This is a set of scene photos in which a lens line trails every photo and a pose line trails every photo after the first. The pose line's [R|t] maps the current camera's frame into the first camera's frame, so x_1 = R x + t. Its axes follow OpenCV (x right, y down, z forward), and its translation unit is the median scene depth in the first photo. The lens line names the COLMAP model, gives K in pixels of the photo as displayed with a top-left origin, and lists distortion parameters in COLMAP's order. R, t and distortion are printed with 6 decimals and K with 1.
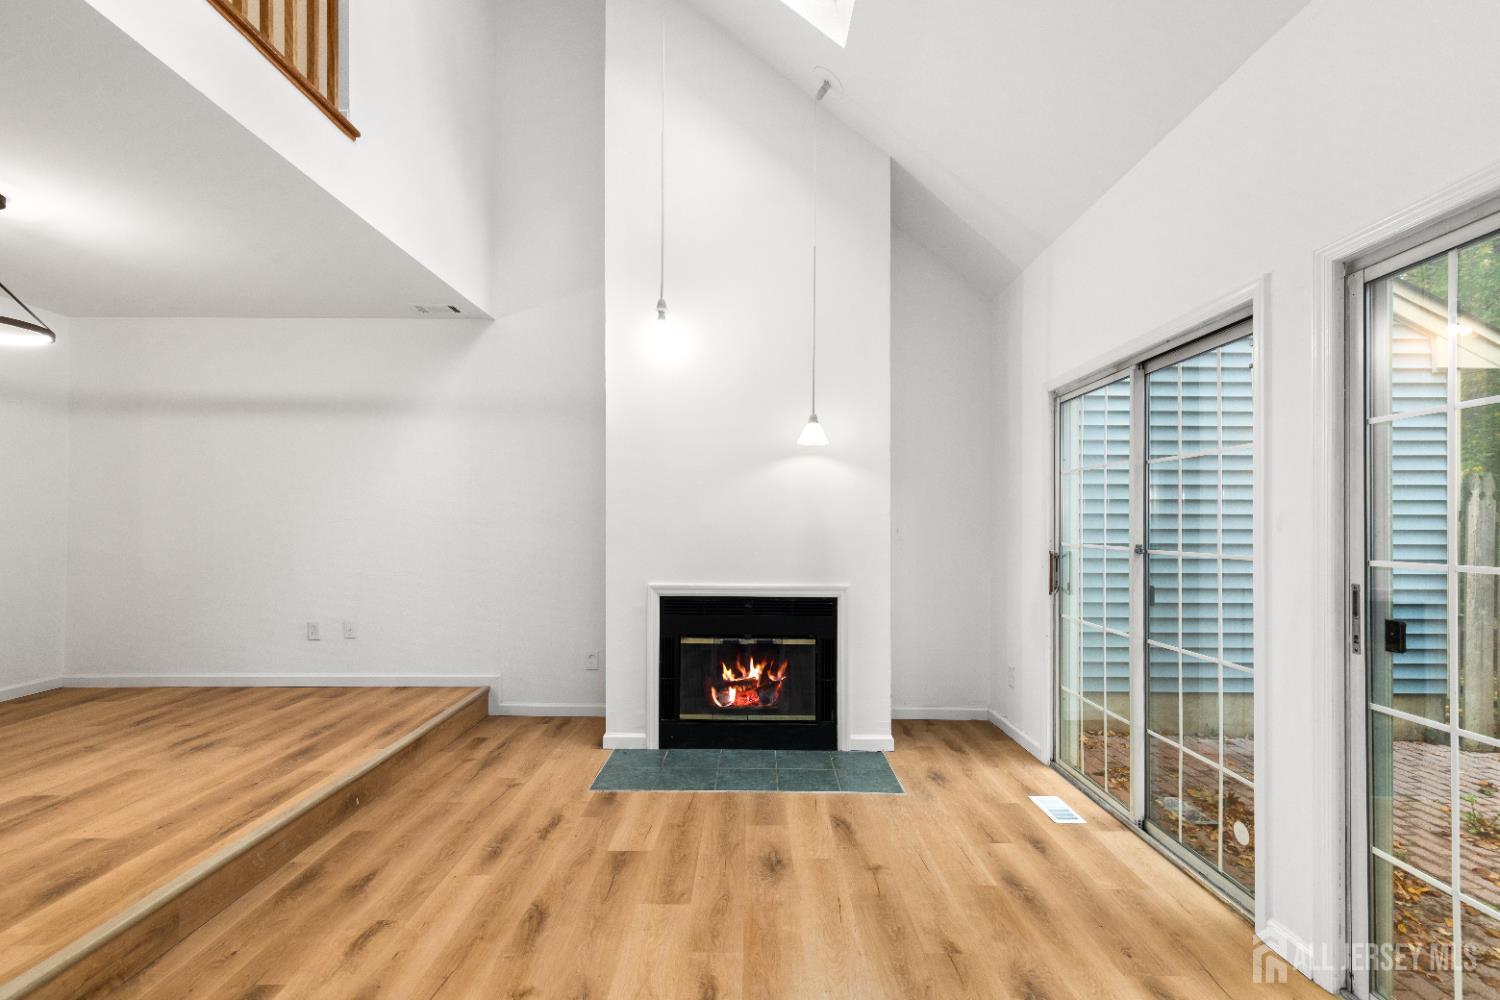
lens RADIAL K [[675.1, 0, 755.3], [0, 675.1, 519.0], [0, 0, 1]] dist [0.011194, -0.002291]
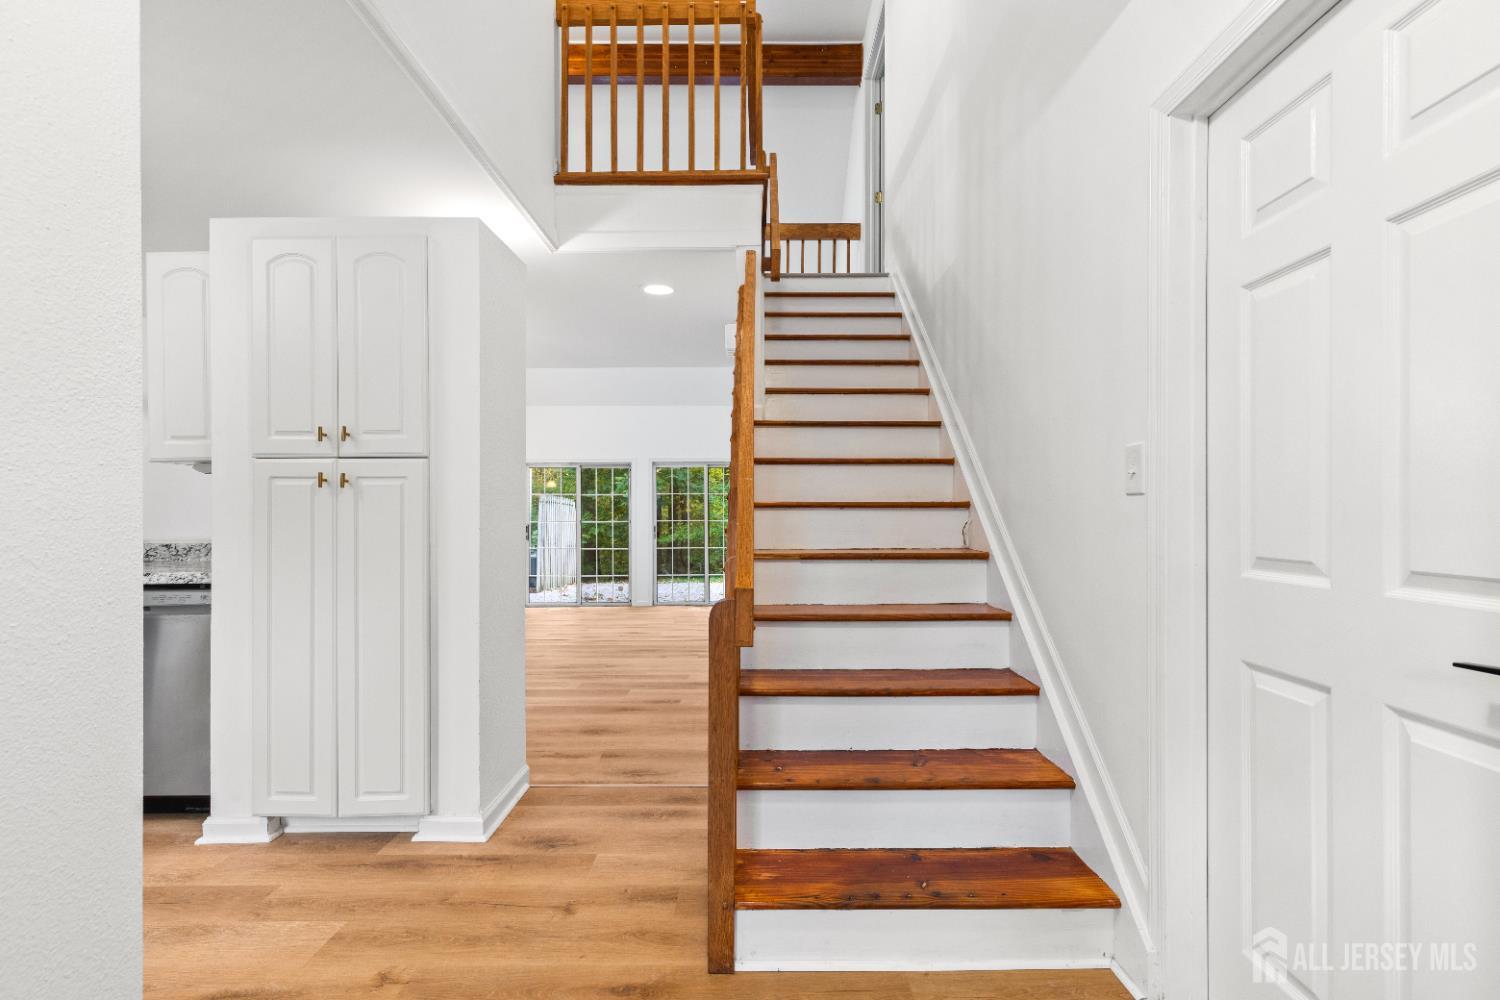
lens RADIAL K [[675.1, 0, 760.9], [0, 675.1, 507.0], [0, 0, 1]] dist [0.011194, -0.002291]
pose [[-0.006006, 0.001031, 0.999981, -2.394342], [-0.004033, 0.999991, -0.001056, -0.022403], [-0.999974, -0.004040, -0.006001, 0.125484]]
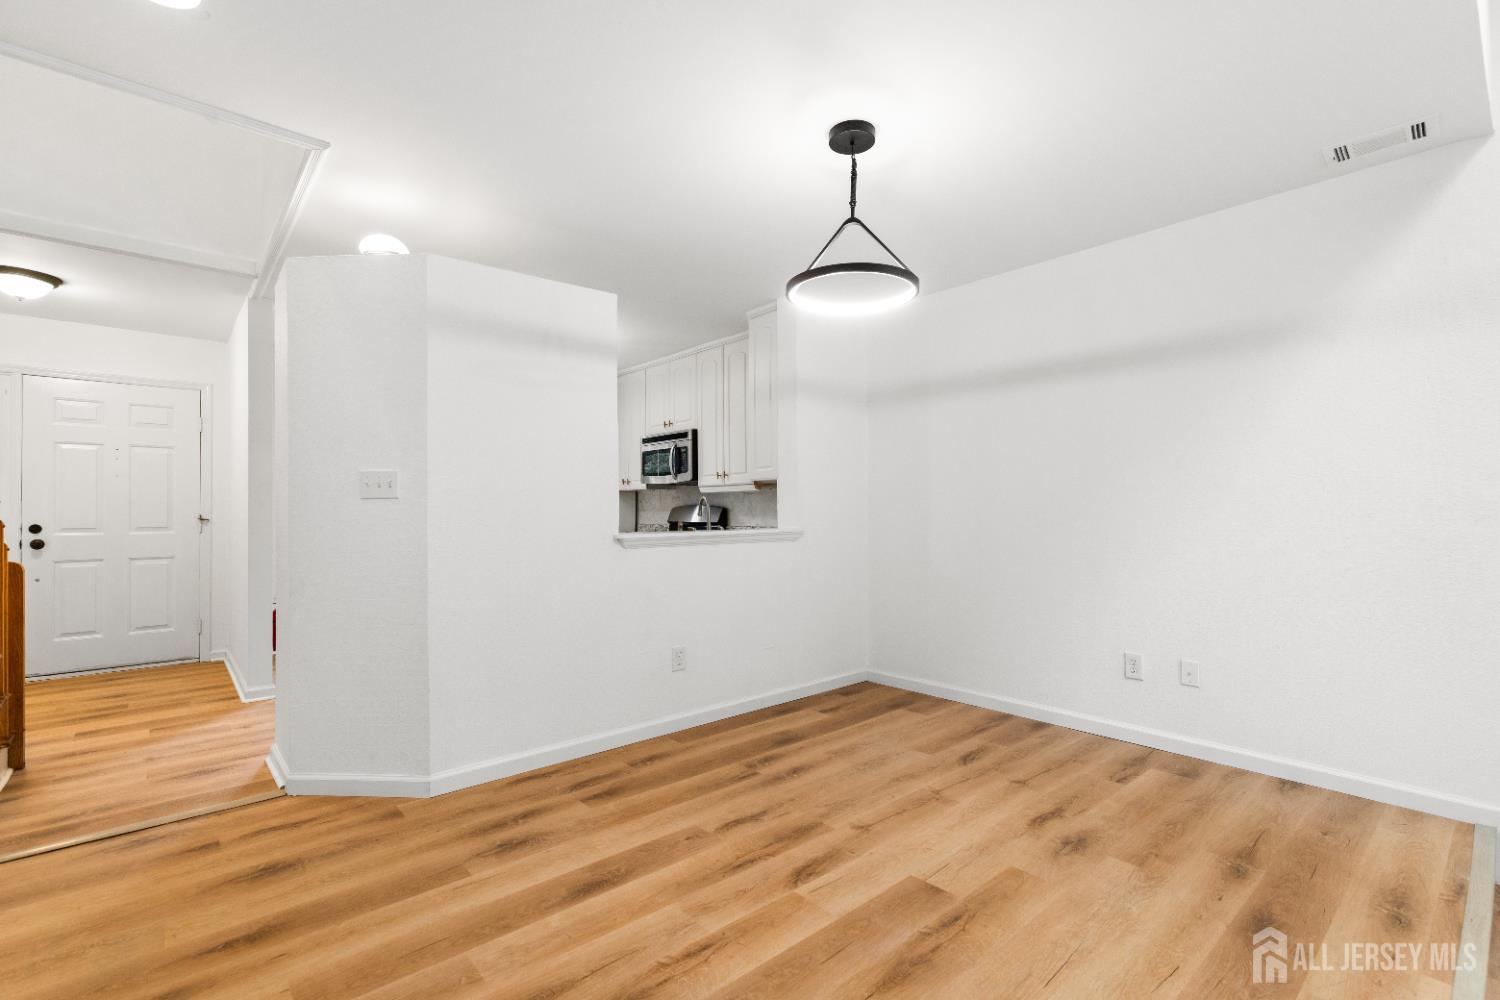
lens RADIAL K [[675.1, 0, 757.2], [0, 675.1, 509.5], [0, 0, 1]] dist [0.011194, -0.002291]
pose [[0.659149, -0.008042, -0.751969, -0.507850], [0.010757, 0.999941, -0.001265, -0.008980], [0.751935, -0.007255, 0.659197, 0.303246]]
